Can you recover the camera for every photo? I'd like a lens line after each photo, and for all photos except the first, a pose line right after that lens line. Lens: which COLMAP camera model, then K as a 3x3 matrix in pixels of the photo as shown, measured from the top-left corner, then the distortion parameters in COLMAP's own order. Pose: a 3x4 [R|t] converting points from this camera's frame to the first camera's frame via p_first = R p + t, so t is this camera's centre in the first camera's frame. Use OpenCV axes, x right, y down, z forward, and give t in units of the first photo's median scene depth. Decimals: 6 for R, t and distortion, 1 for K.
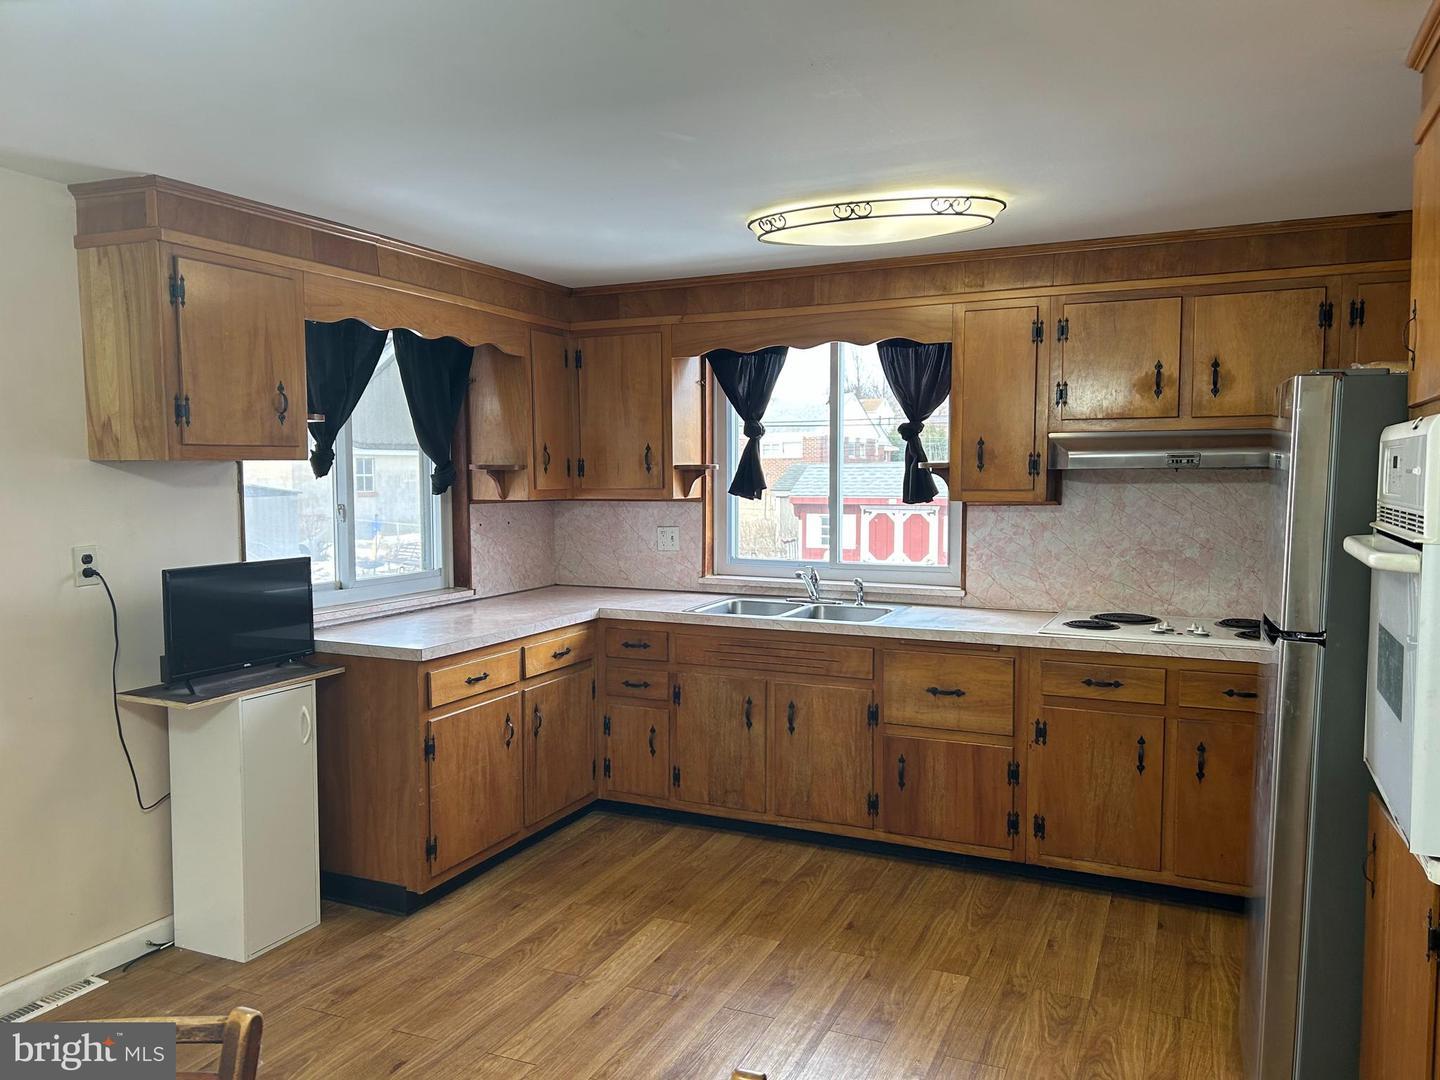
lens RADIAL K [[1069.1, 0, 712.7], [0, 1069.1, 550.0], [0, 0, 1]] dist [0.115671, -0.166523]
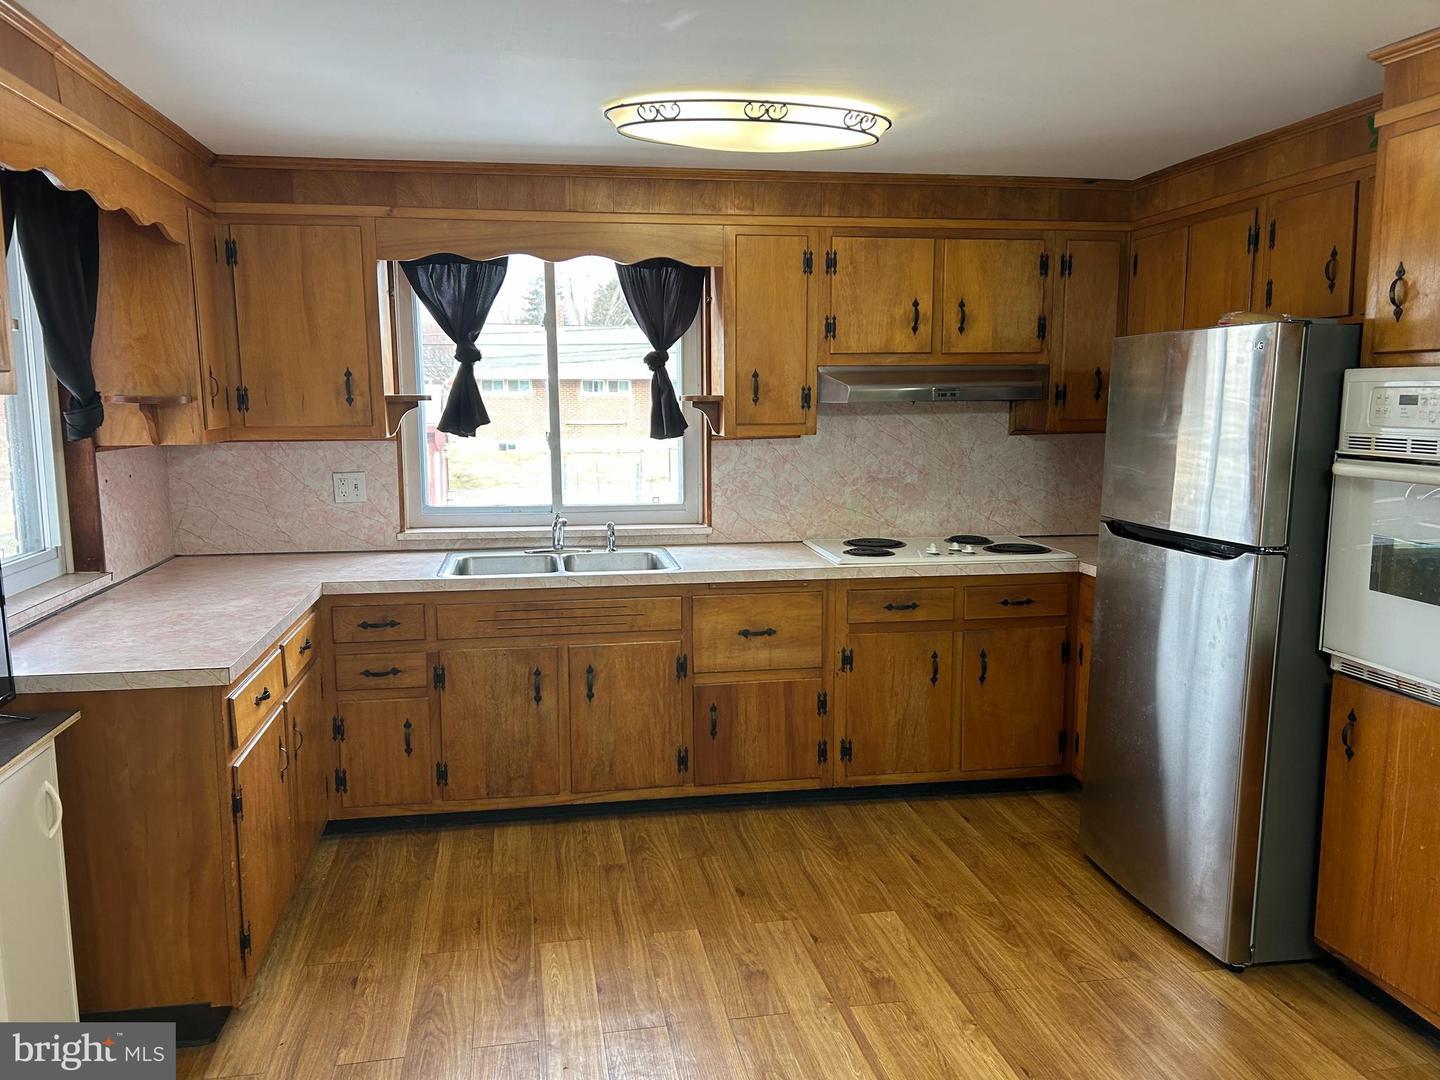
lens RADIAL K [[1069.1, 0, 712.7], [0, 1069.1, 550.0], [0, 0, 1]] dist [0.115671, -0.166523]
pose [[0.830226, -0.080951, 0.551517, -0.330462], [0.042860, 0.995740, 0.081635, -0.022879], [-0.555777, -0.044138, 0.830159, 0.210761]]
